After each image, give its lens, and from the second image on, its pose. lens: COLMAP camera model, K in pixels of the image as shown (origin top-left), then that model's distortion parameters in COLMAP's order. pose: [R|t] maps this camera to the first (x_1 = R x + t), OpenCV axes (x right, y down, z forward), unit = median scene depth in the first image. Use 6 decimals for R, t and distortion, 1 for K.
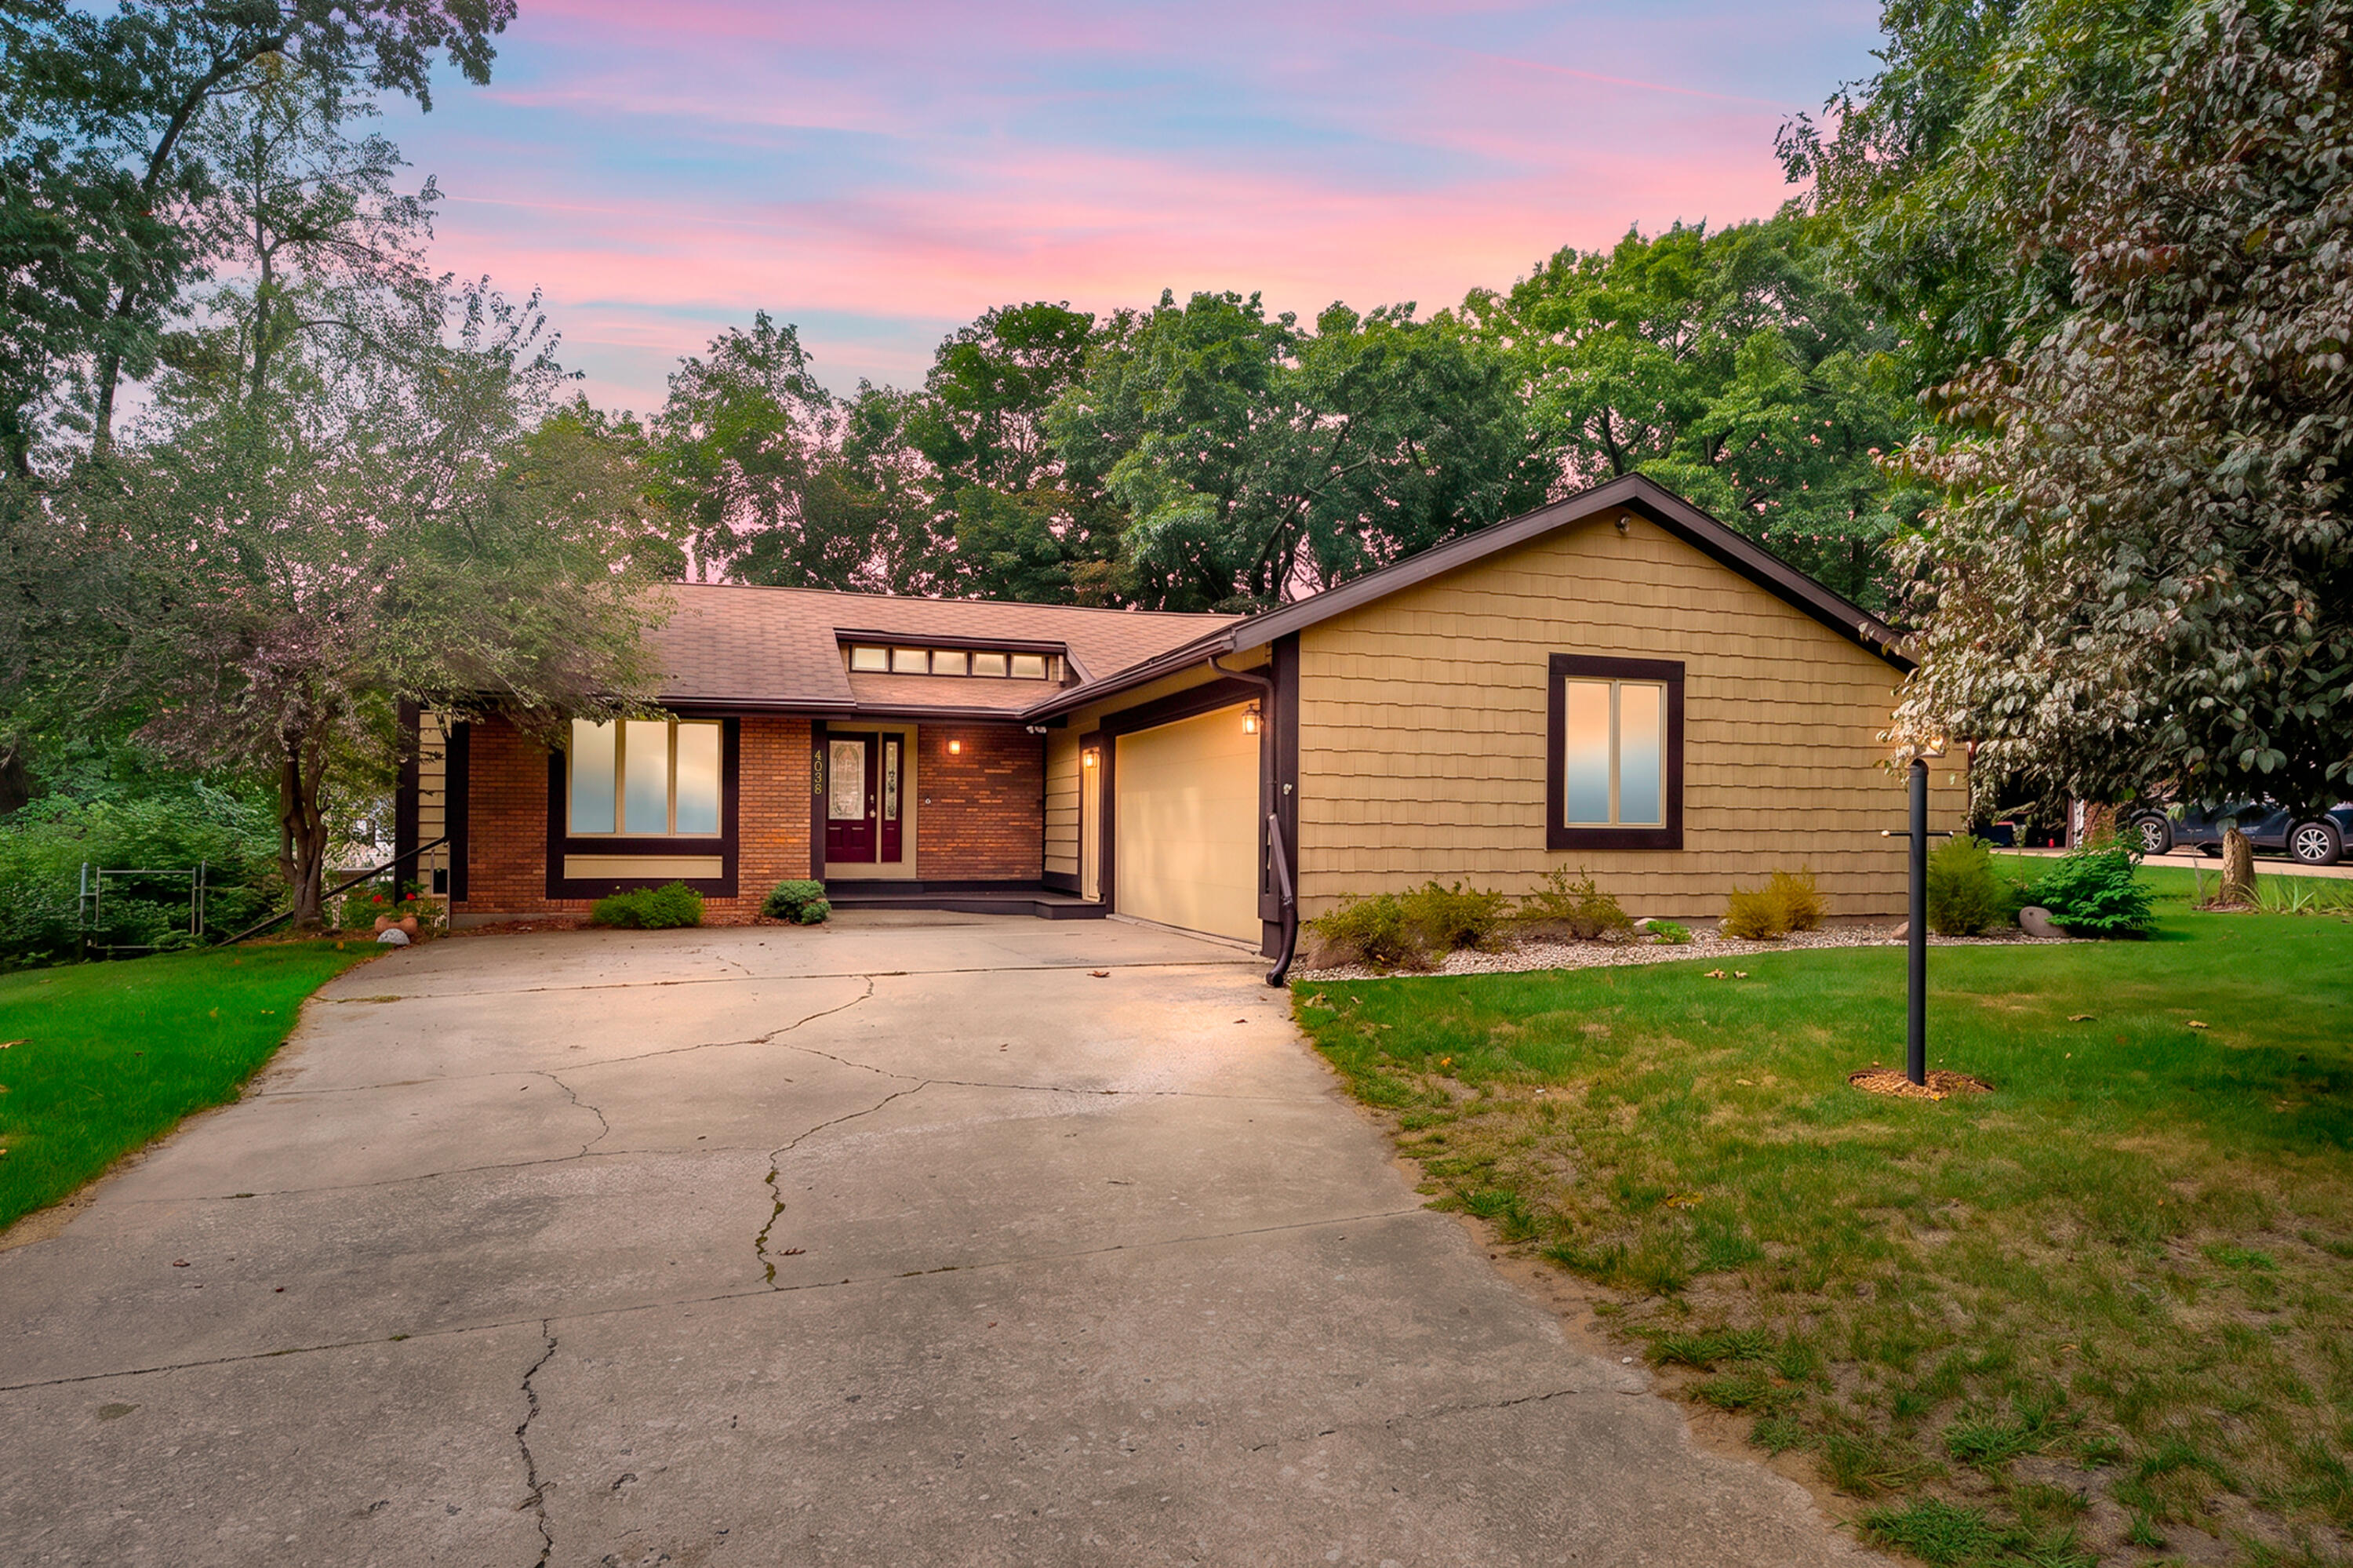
lens RADIAL K [[1223.1, 0, 1163.5], [0, 1223.1, 834.7], [0, 0, 1]] dist [-0.009079, 0.002815]
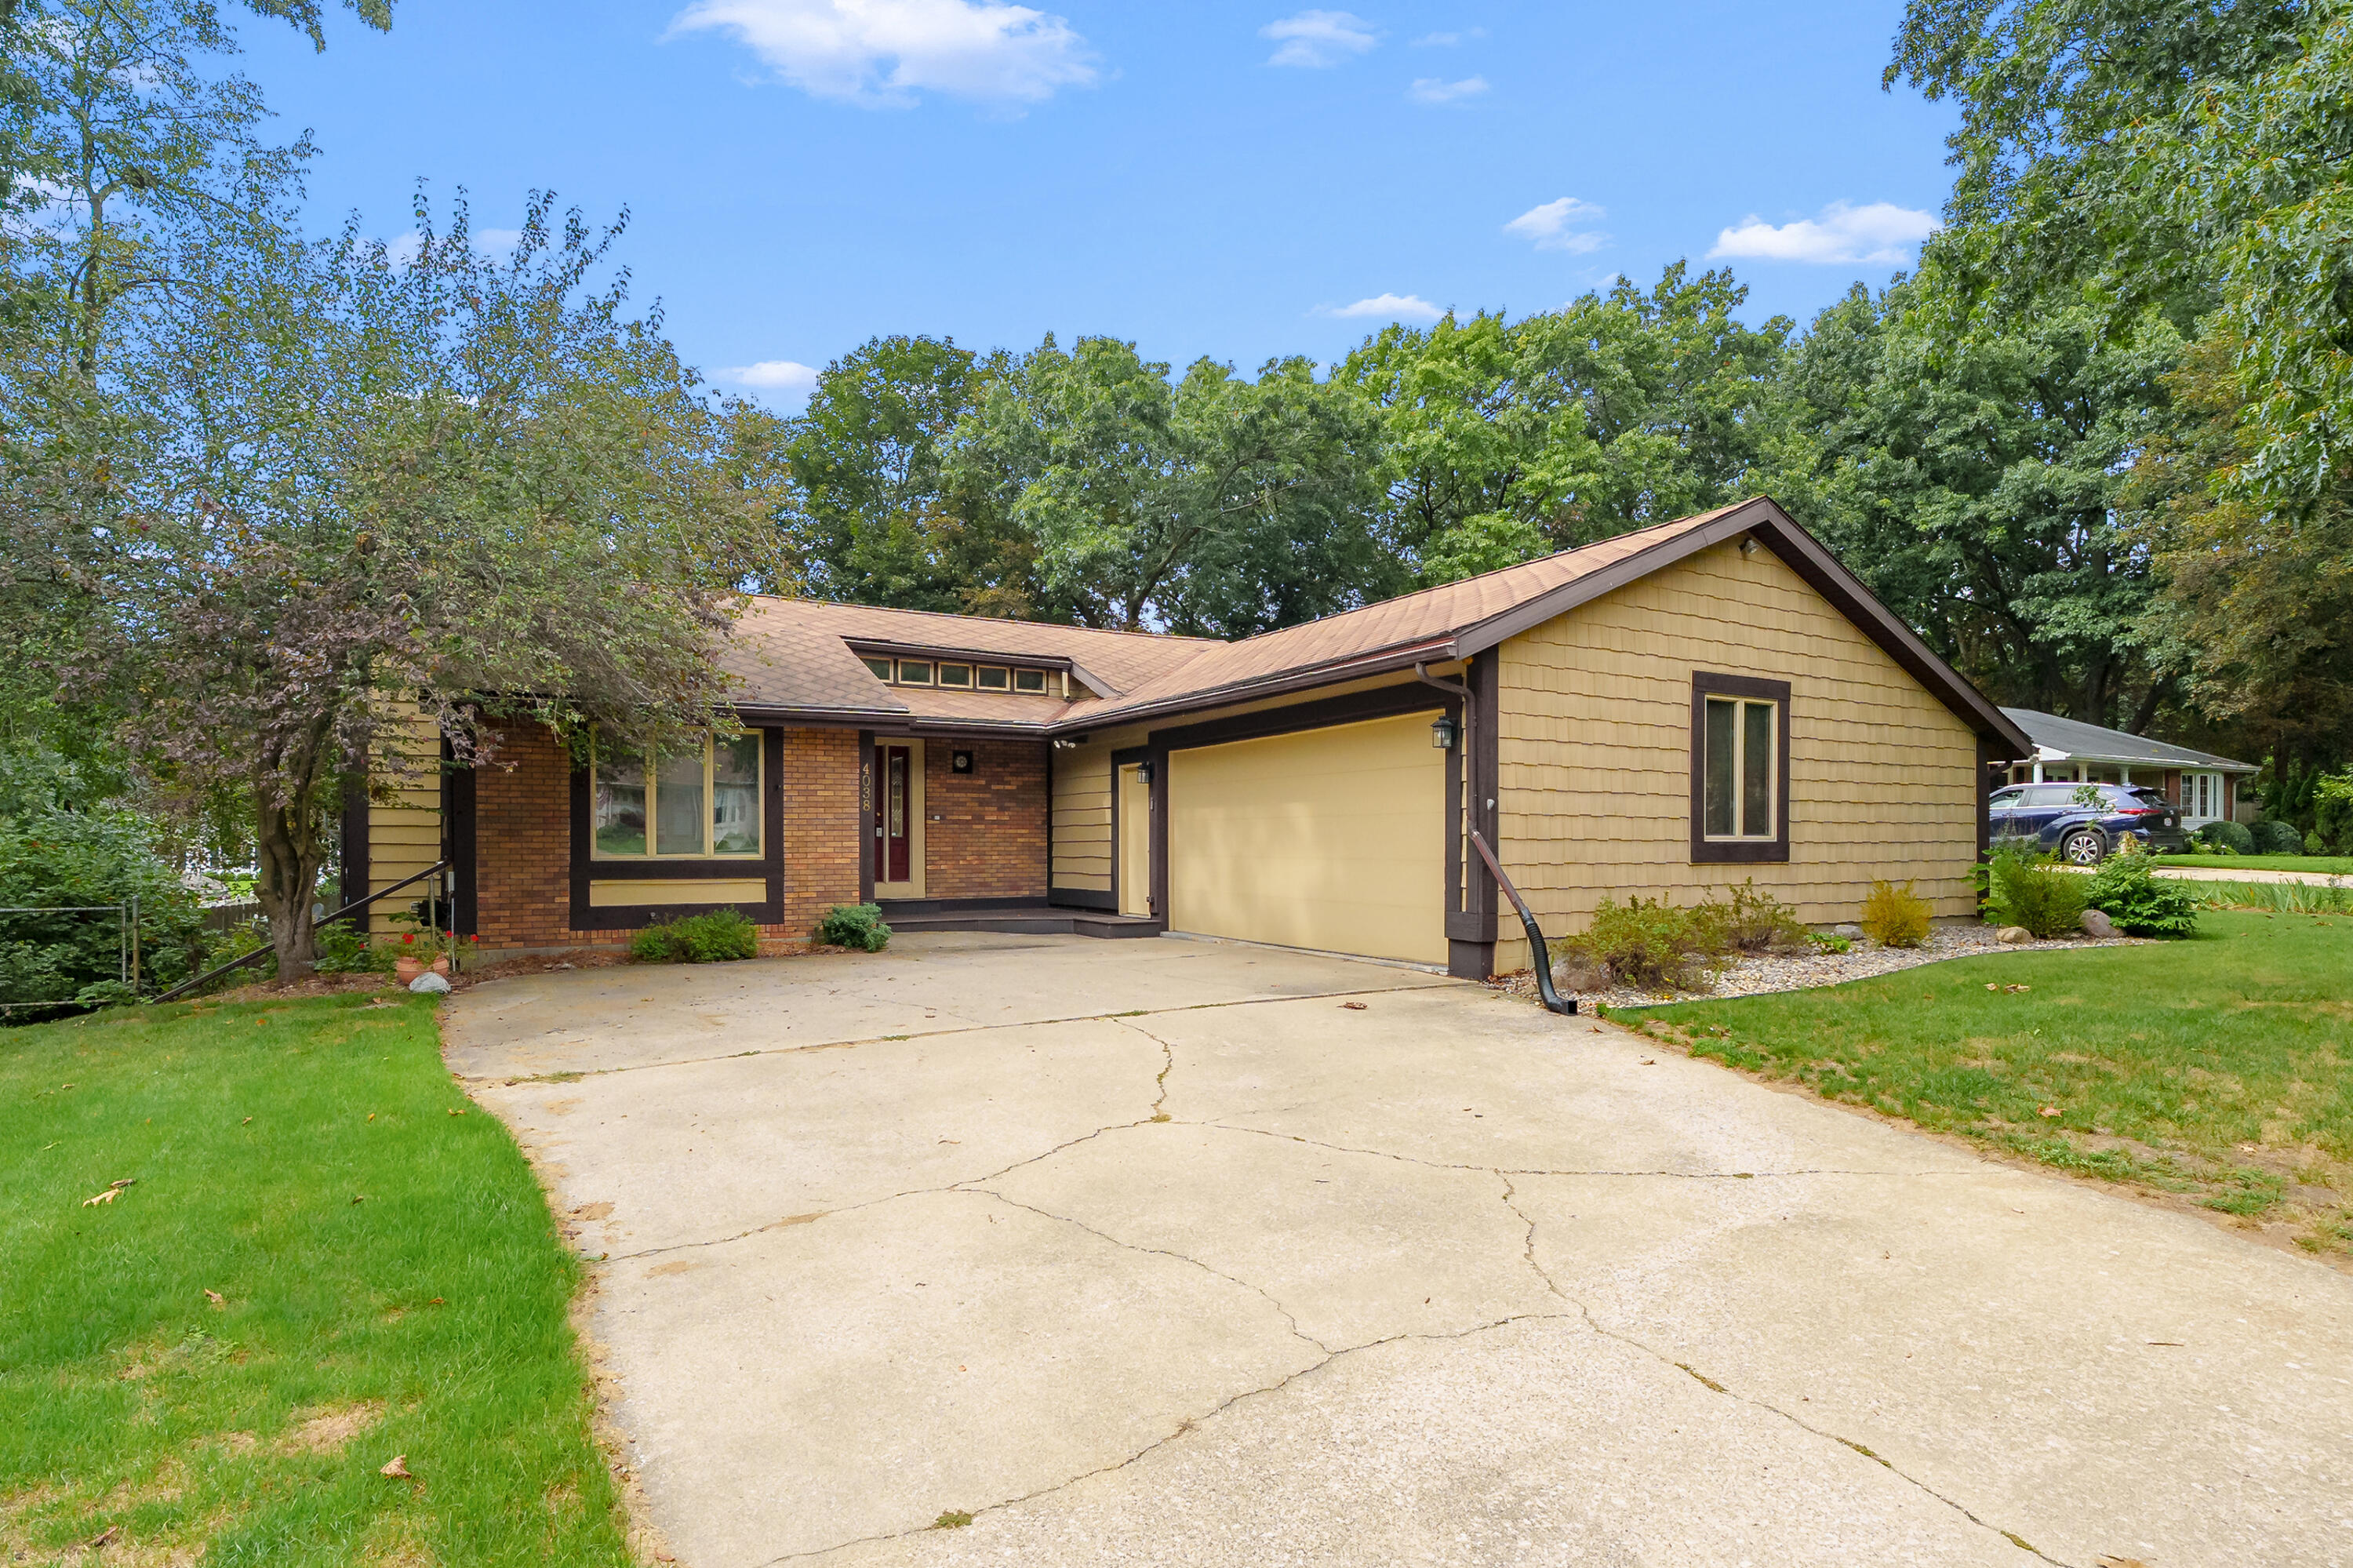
lens RADIAL K [[1085.3, 0, 1145.0], [0, 1085.3, 853.4], [0, 0, 1]] dist [-0.004583, 0.001385]
pose [[0.983035, -0.009391, 0.183175, -0.200051], [0.008158, 0.999939, 0.007486, -0.004310], [-0.183234, -0.005865, 0.983052, 0.129634]]
